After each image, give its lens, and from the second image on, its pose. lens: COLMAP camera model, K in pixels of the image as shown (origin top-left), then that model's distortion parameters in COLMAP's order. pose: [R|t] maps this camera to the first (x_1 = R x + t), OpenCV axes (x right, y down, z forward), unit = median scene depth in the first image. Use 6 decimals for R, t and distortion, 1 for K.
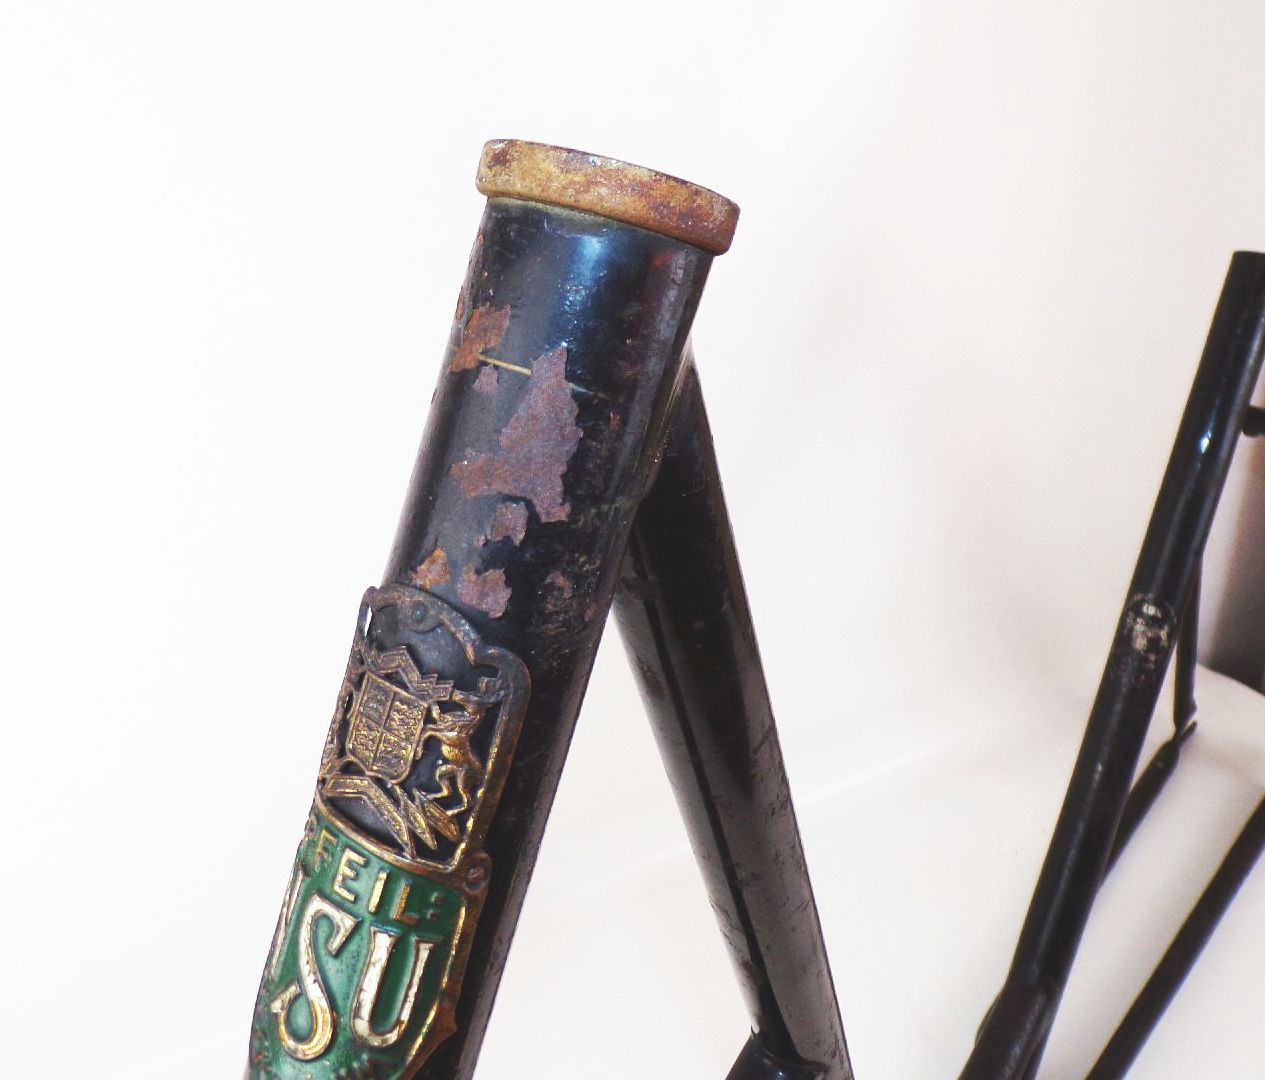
lens RADIAL K [[976.1, 0, 635.7], [0, 976.1, 539.1], [0, 0, 1]] dist [-0.011639, 0.005157]
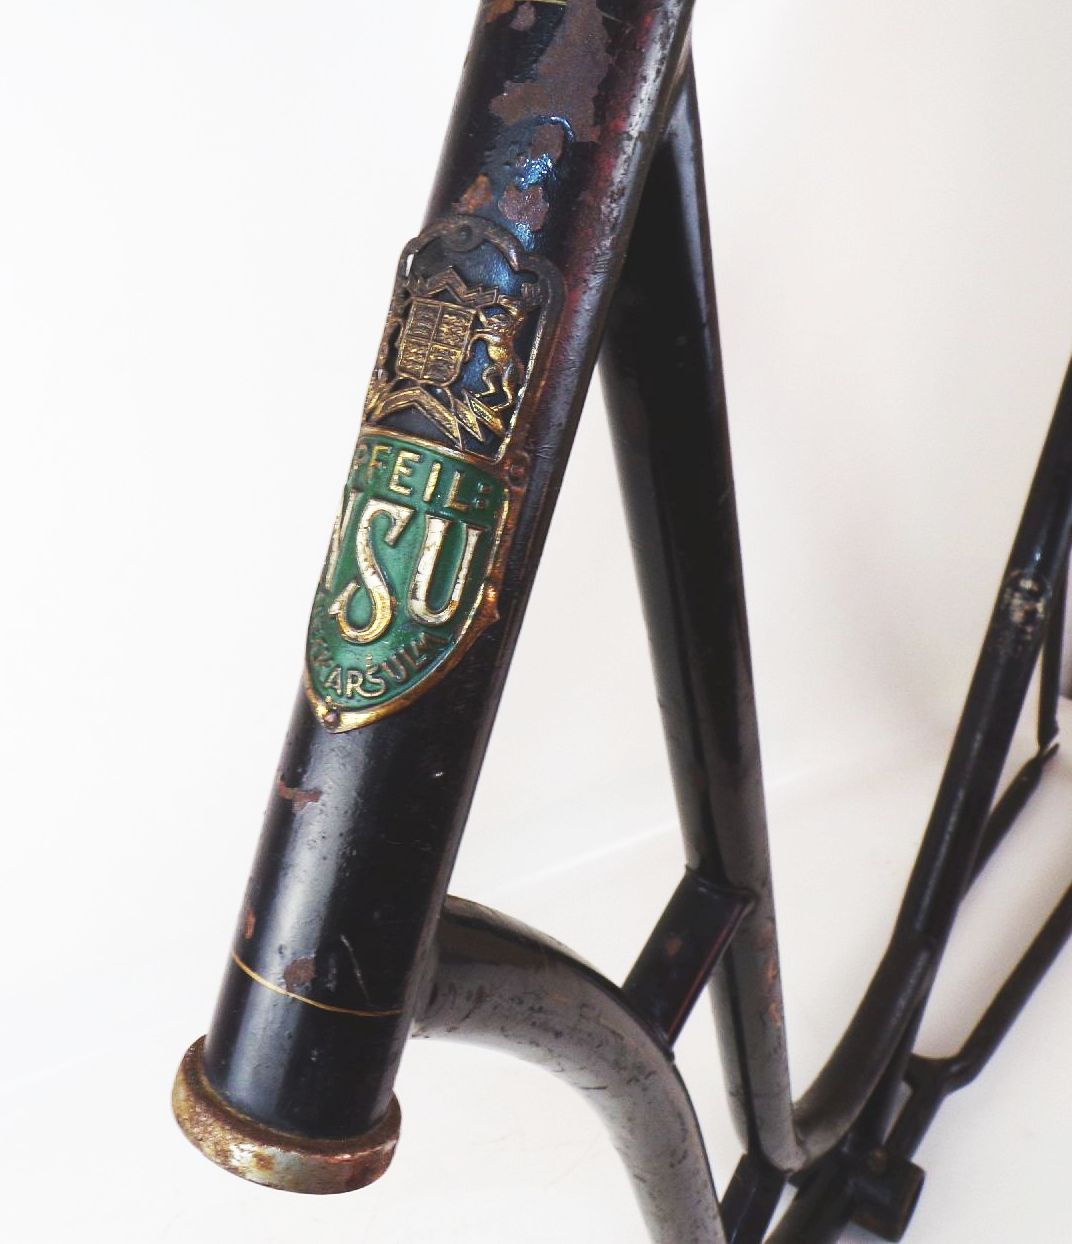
lens RADIAL K [[949.2, 0, 530.5], [0, 949.2, 623.4], [0, 0, 1]] dist [0.002518, -0.012746]
pose [[0.999745, -0.014293, 0.017490, -0.169455], [0.013736, 0.999407, 0.031559, 0.483895], [-0.017931, -0.031311, 0.999349, -0.104596]]
